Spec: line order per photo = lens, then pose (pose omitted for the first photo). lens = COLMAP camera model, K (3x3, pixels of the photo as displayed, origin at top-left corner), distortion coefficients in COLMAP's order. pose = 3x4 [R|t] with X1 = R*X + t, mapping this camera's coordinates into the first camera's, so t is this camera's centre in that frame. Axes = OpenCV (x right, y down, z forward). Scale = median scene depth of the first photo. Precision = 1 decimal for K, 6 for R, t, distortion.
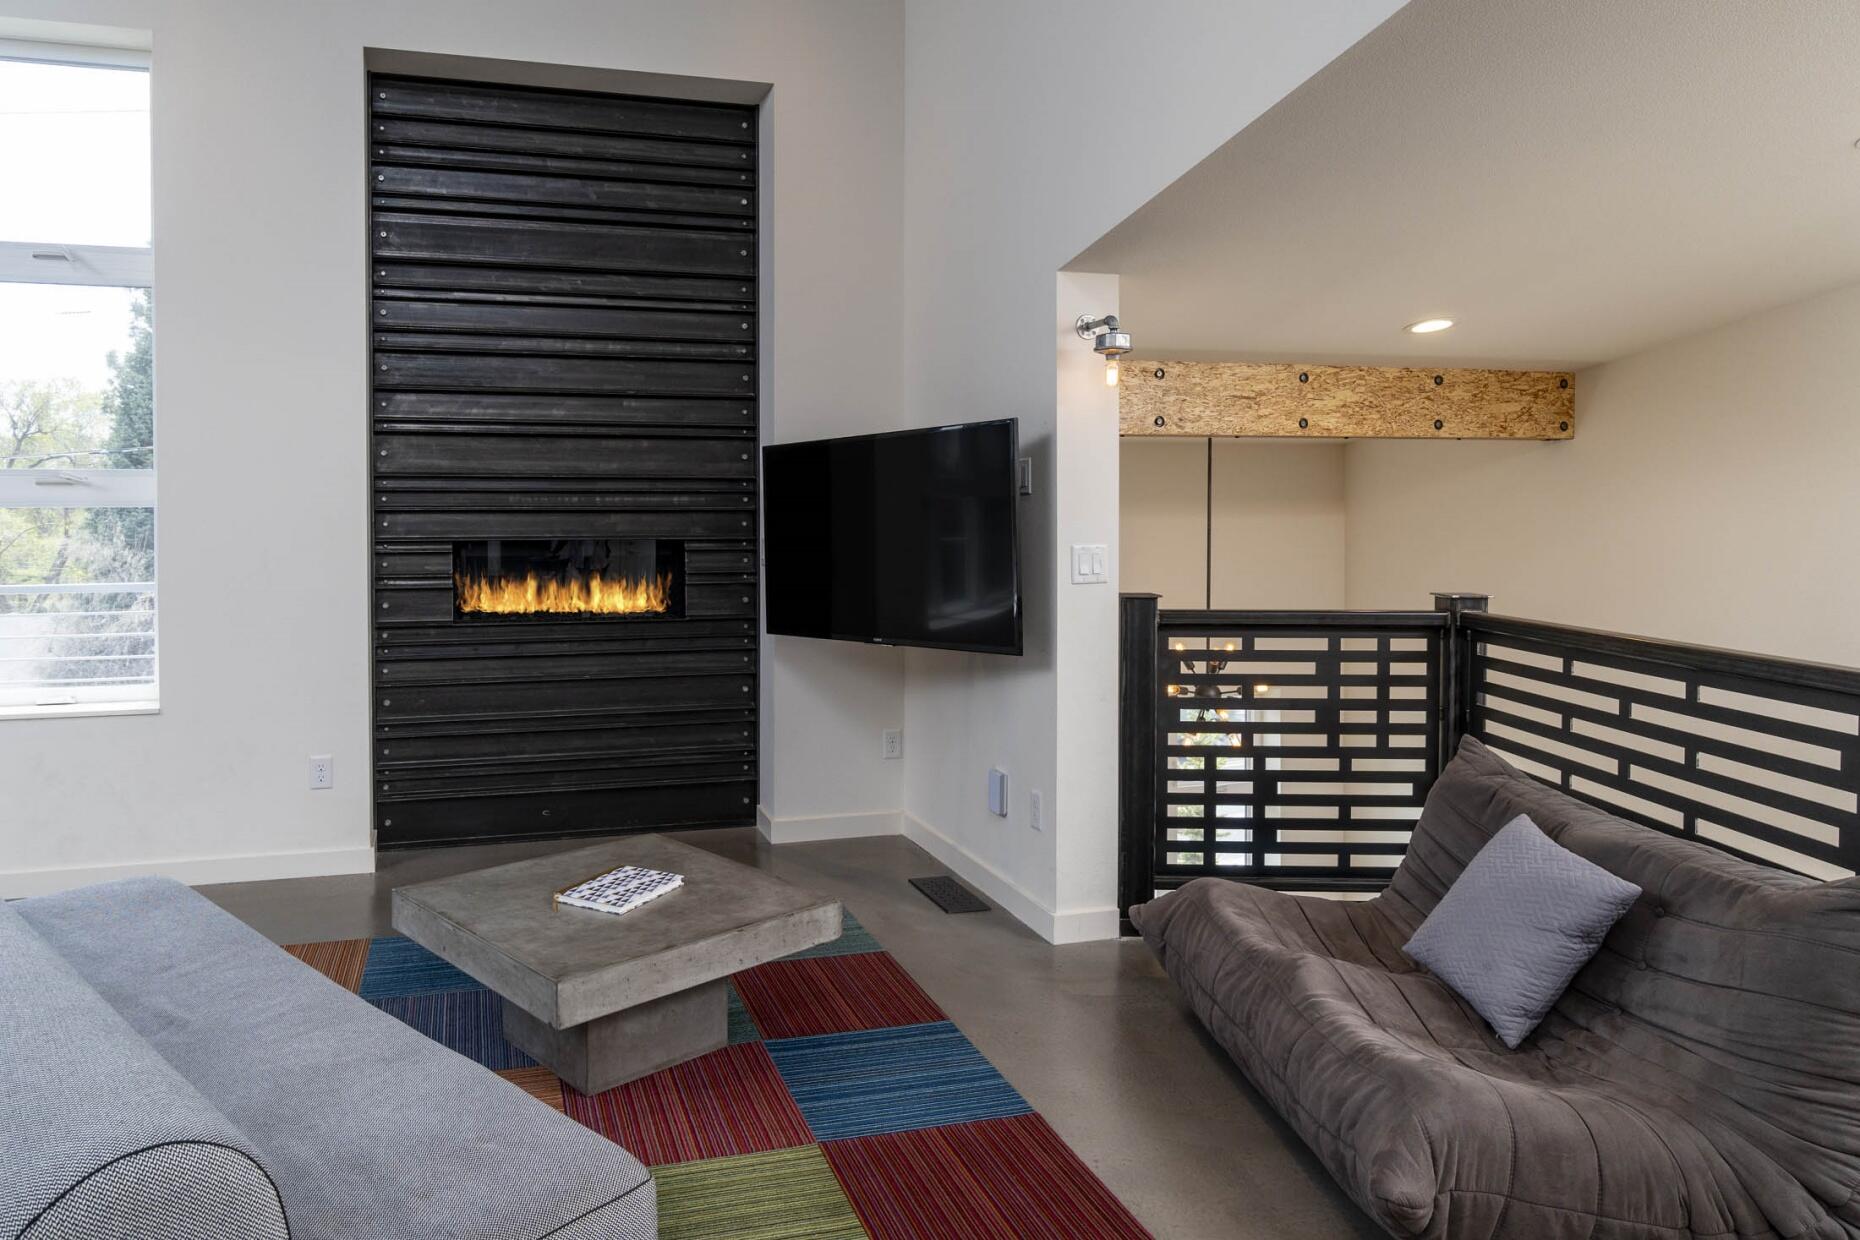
lens RADIAL K [[1243.7, 0, 891.9], [0, 1243.7, 544.3], [0, 0, 1]] dist [-0.006535, -0.007827]
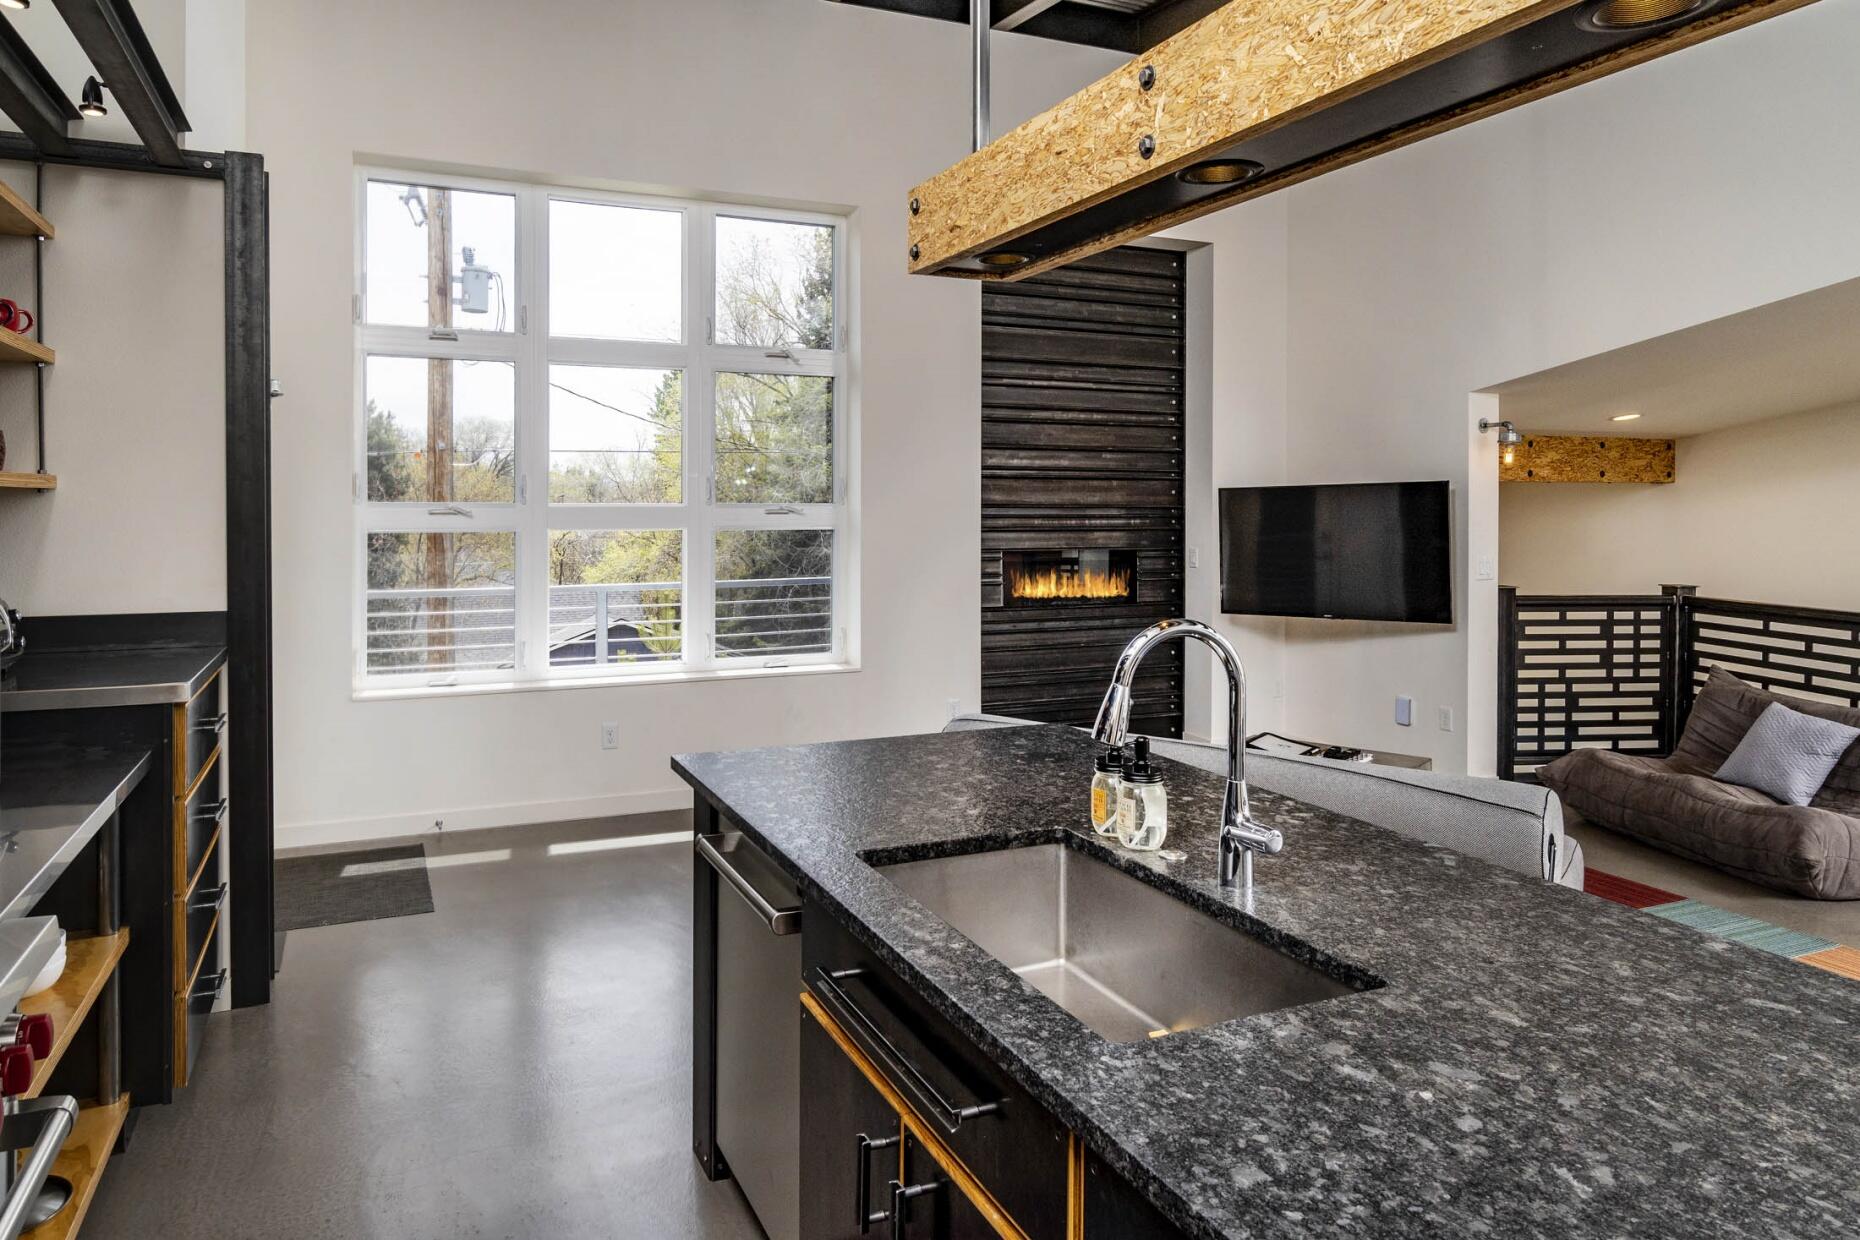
lens RADIAL K [[1243.7, 0, 948.3], [0, 1243.7, 518.1], [0, 0, 1]] dist [-0.006535, -0.007827]
pose [[0.987991, 0.003875, 0.154460, -0.772238], [-0.002172, 0.999935, -0.011192, -0.029403], [-0.154494, 0.010722, 0.987936, -0.507196]]
